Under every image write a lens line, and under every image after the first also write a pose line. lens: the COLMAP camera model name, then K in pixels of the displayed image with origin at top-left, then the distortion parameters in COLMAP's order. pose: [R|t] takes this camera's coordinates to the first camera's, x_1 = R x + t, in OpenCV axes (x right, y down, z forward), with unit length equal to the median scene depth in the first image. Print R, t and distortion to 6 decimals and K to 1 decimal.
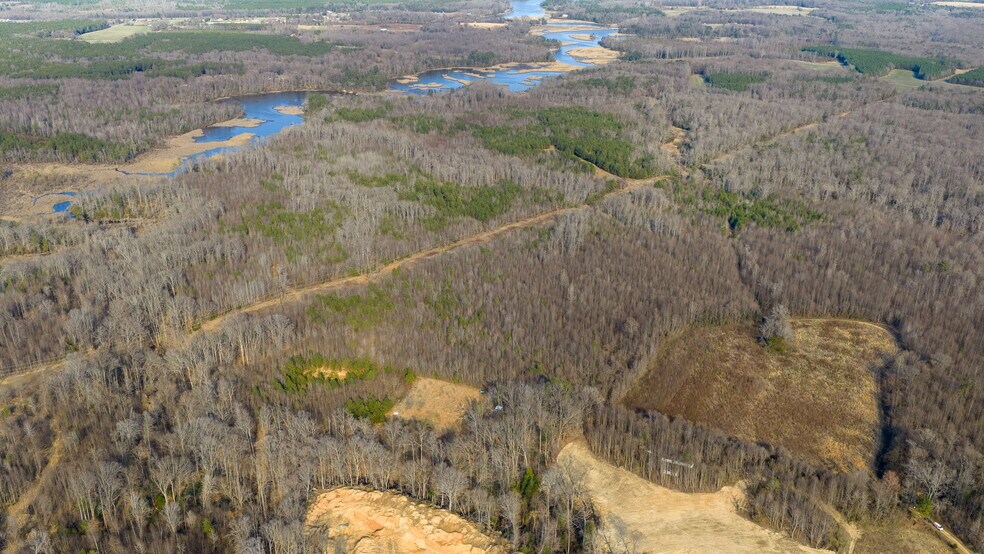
lens RADIAL K [[819.7, 0, 491.7], [0, 819.7, 278.3], [0, 0, 1]] dist [0.021486, -0.049711]
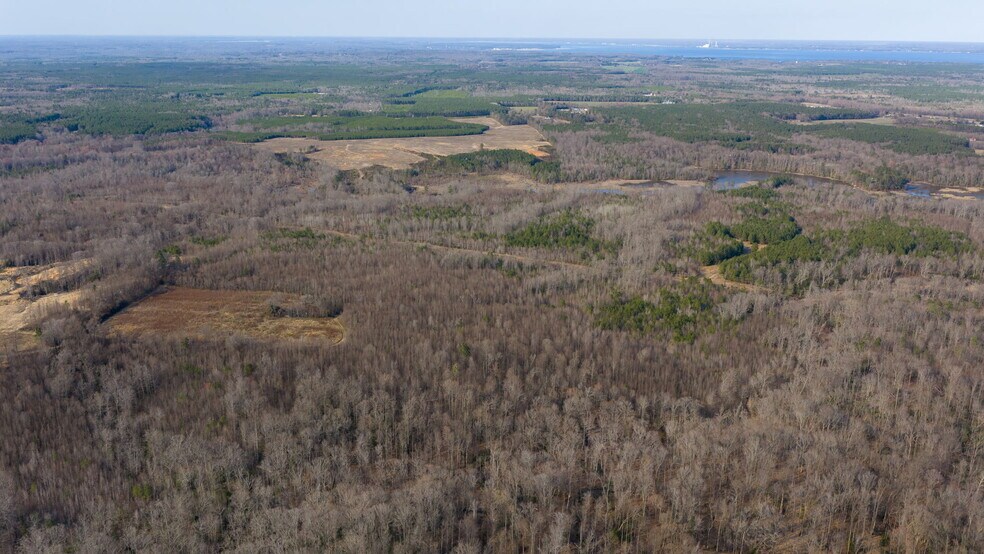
lens RADIAL K [[819.7, 0, 493.4], [0, 819.7, 278.4], [0, 0, 1]] dist [0.021486, -0.049711]
pose [[0.357590, 0.259605, -0.897070, 0.505904], [-0.366274, 0.922607, 0.120991, -0.077890], [0.859053, 0.285308, 0.425002, 0.227859]]
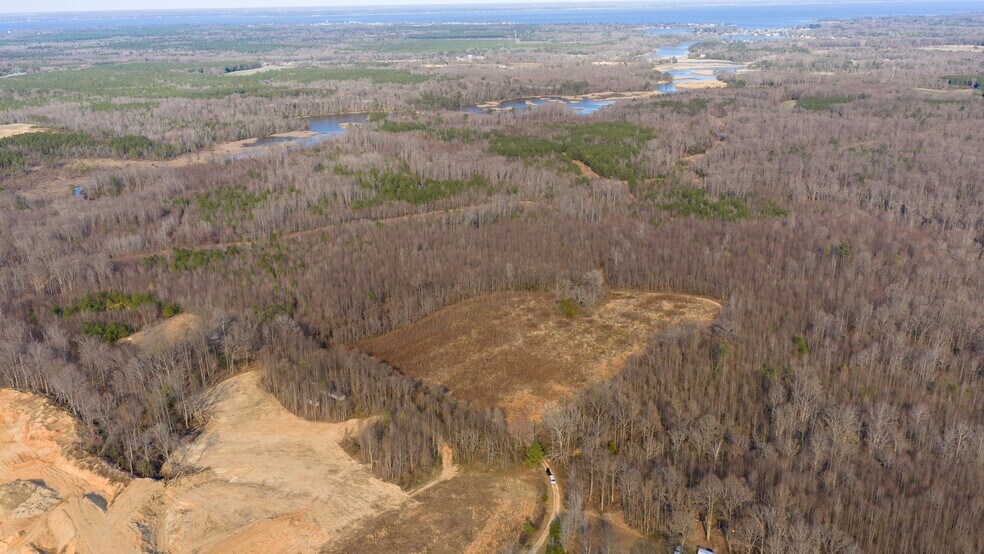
lens RADIAL K [[819.7, 0, 489.9], [0, 819.7, 276.0], [0, 0, 1]] dist [0.021486, -0.049711]
pose [[0.970027, 0.050264, -0.237743, 0.145356], [-0.067951, 0.995450, -0.066792, 0.034161], [0.233304, 0.080945, 0.969029, 0.036467]]
